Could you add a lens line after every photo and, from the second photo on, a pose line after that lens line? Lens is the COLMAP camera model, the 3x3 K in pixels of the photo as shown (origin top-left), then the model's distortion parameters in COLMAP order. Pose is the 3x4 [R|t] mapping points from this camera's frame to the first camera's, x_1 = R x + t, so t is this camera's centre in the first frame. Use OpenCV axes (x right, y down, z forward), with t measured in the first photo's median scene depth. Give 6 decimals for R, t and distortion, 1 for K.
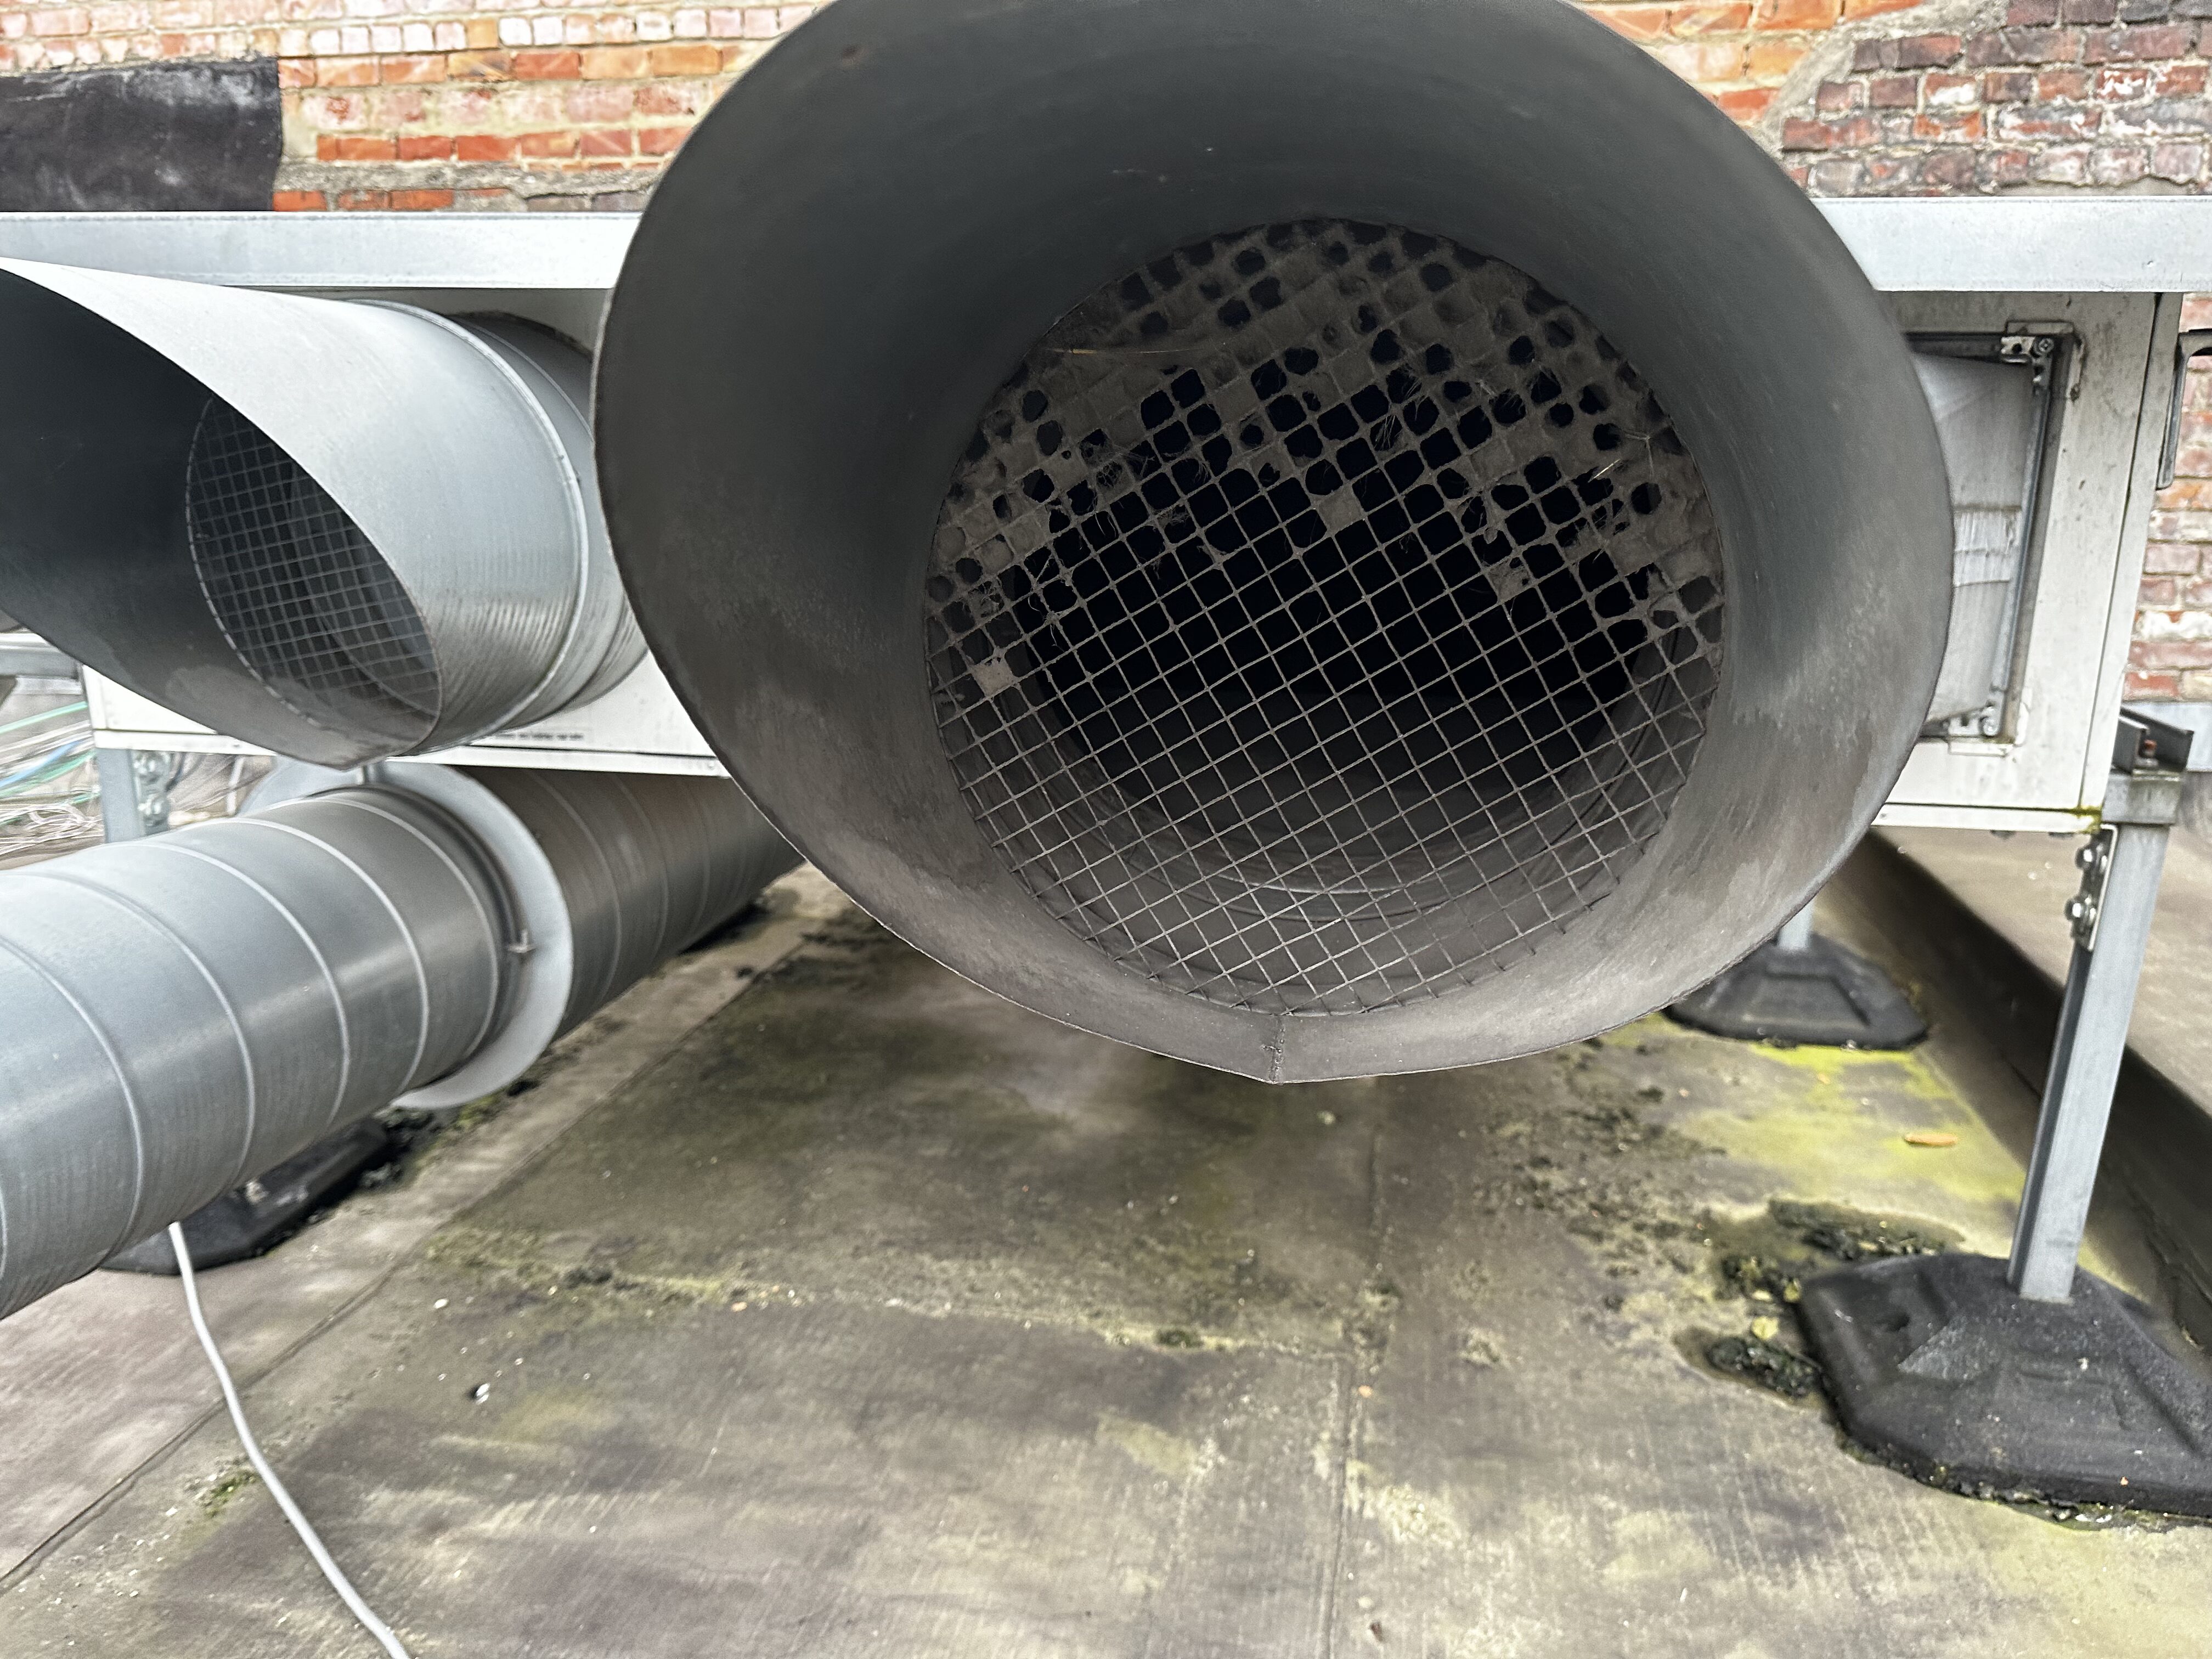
lens RADIAL K [[1567.6, 0, 1106.0], [0, 1567.6, 829.5], [0, 0, 1]] dist [0.077133, -0.094471]
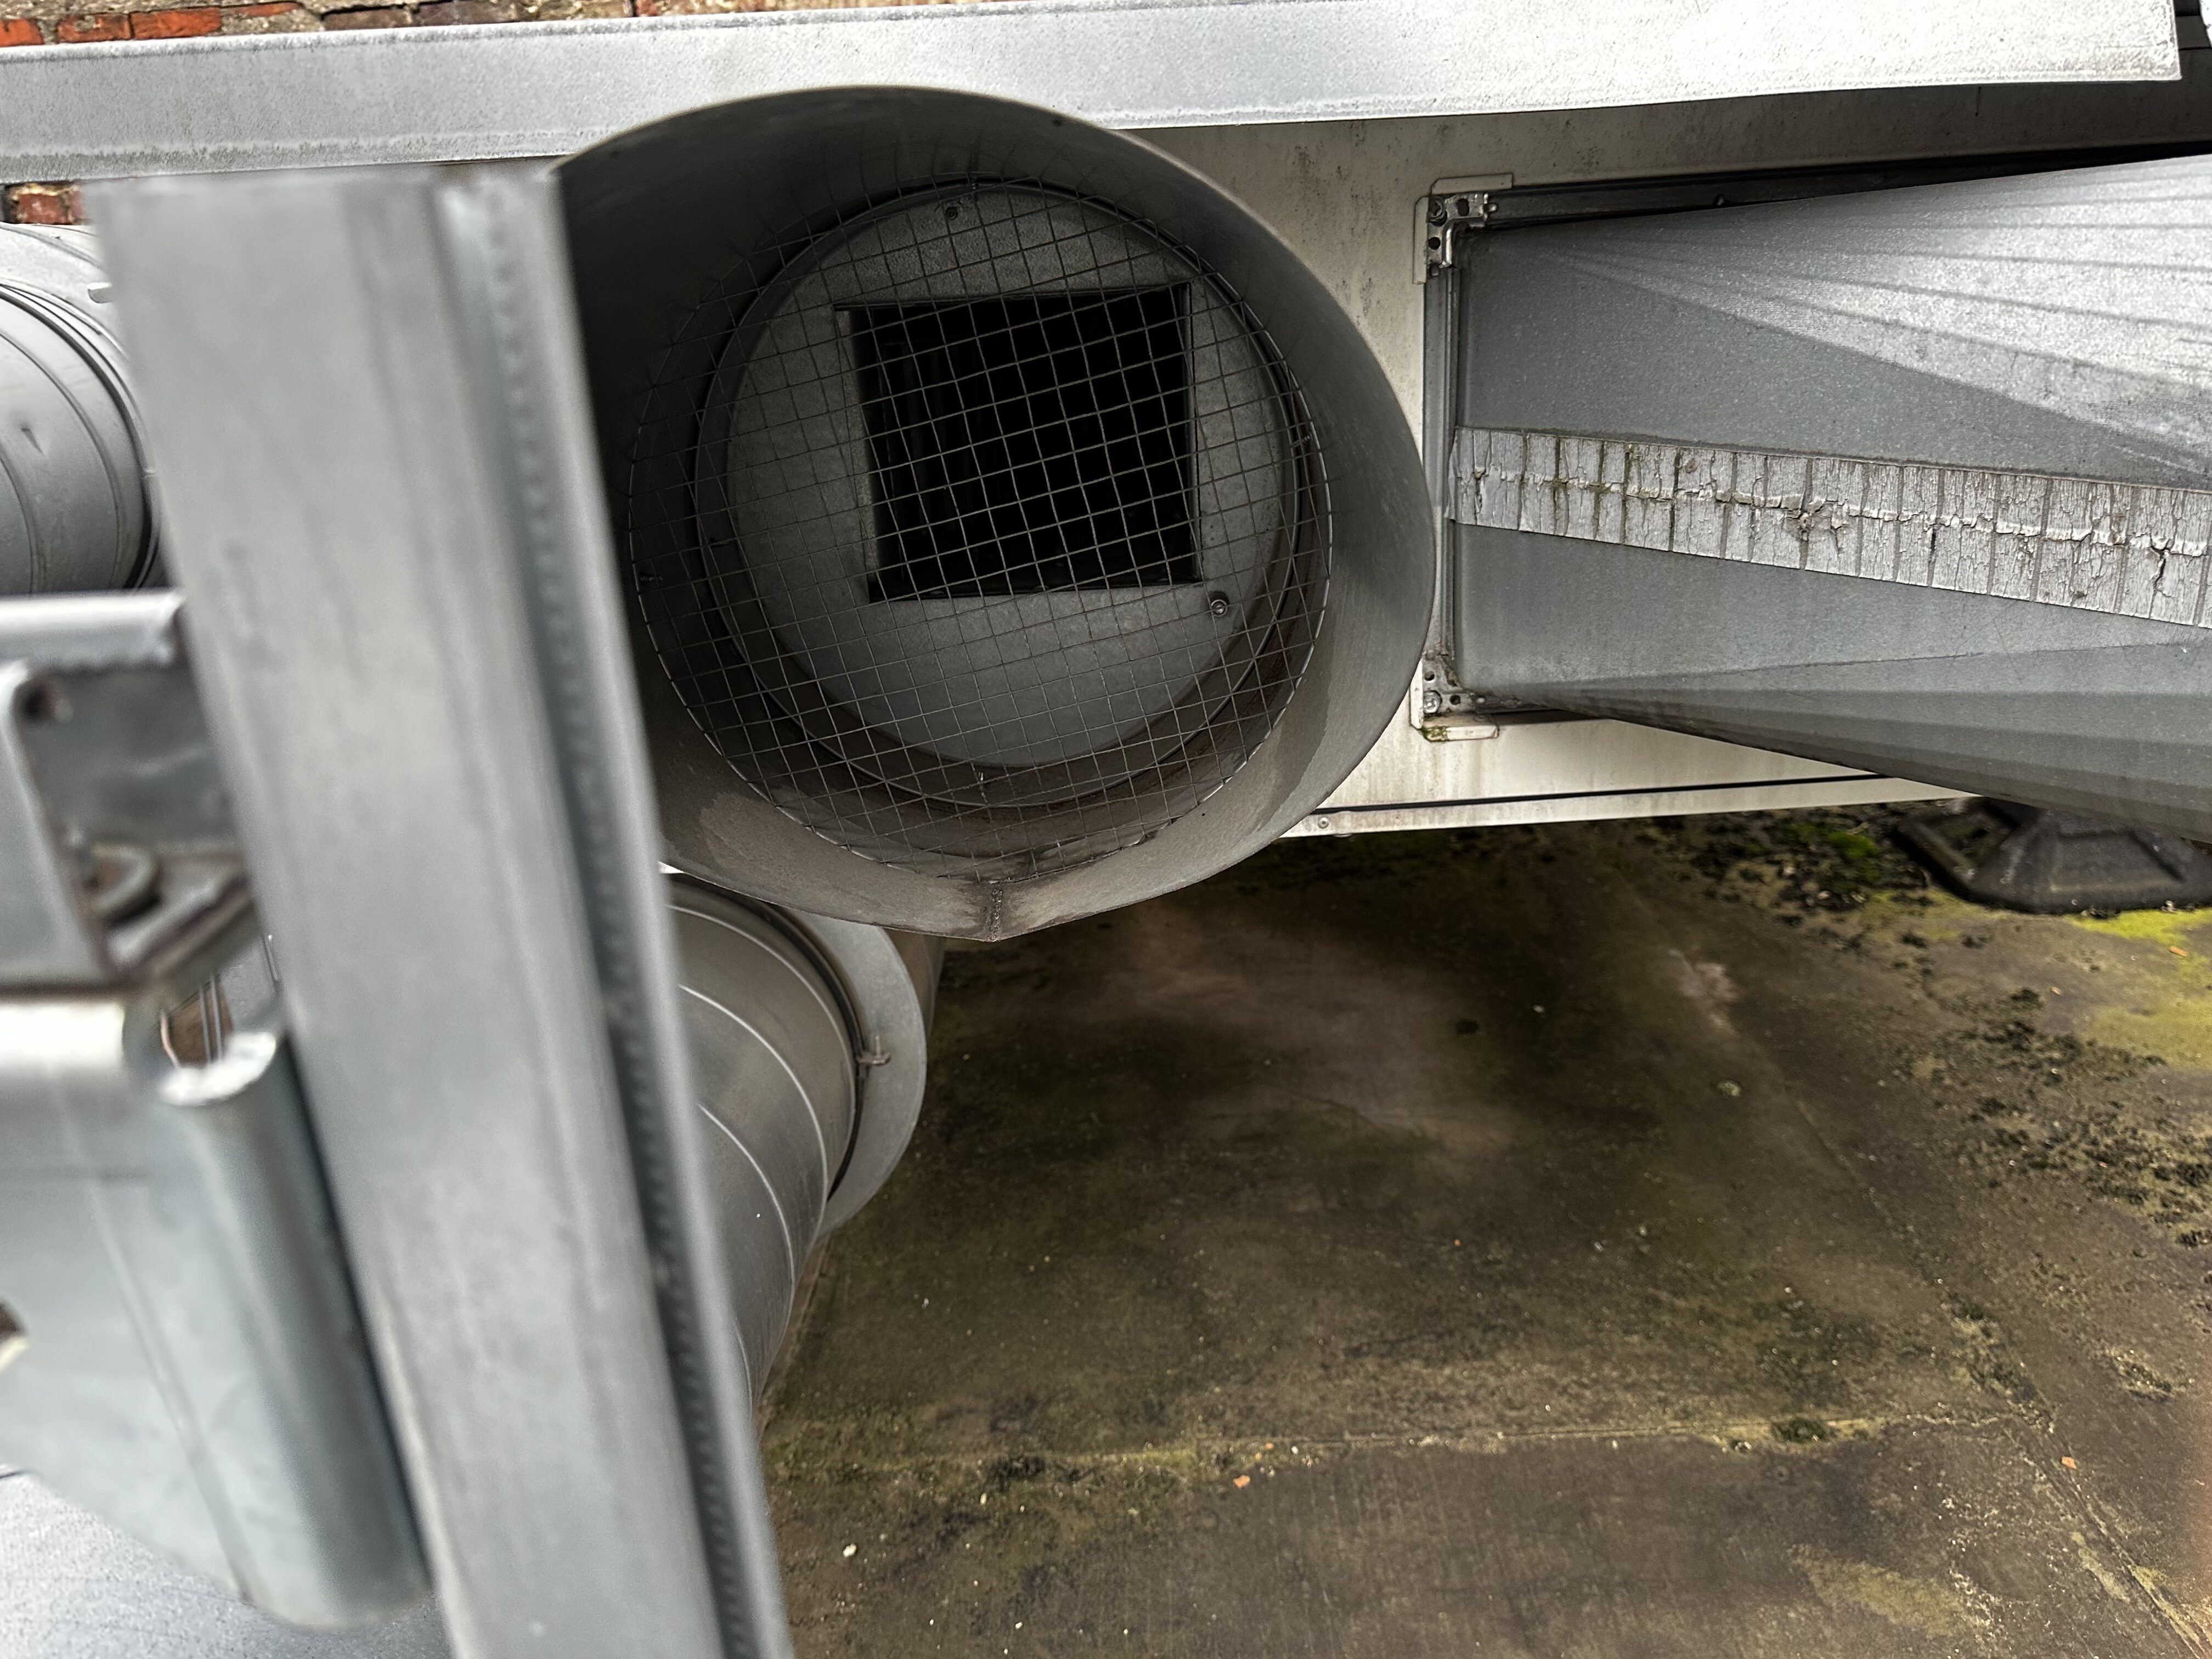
lens RADIAL K [[1628.1, 0, 1106.0], [0, 1628.1, 829.5], [0, 0, 1]] dist [-0.006843, -0.002916]
pose [[0.980282, -0.122699, 0.154892, -0.353678], [0.106707, 0.988443, 0.107674, -0.095806], [-0.166313, -0.089023, 0.982046, 0.247434]]
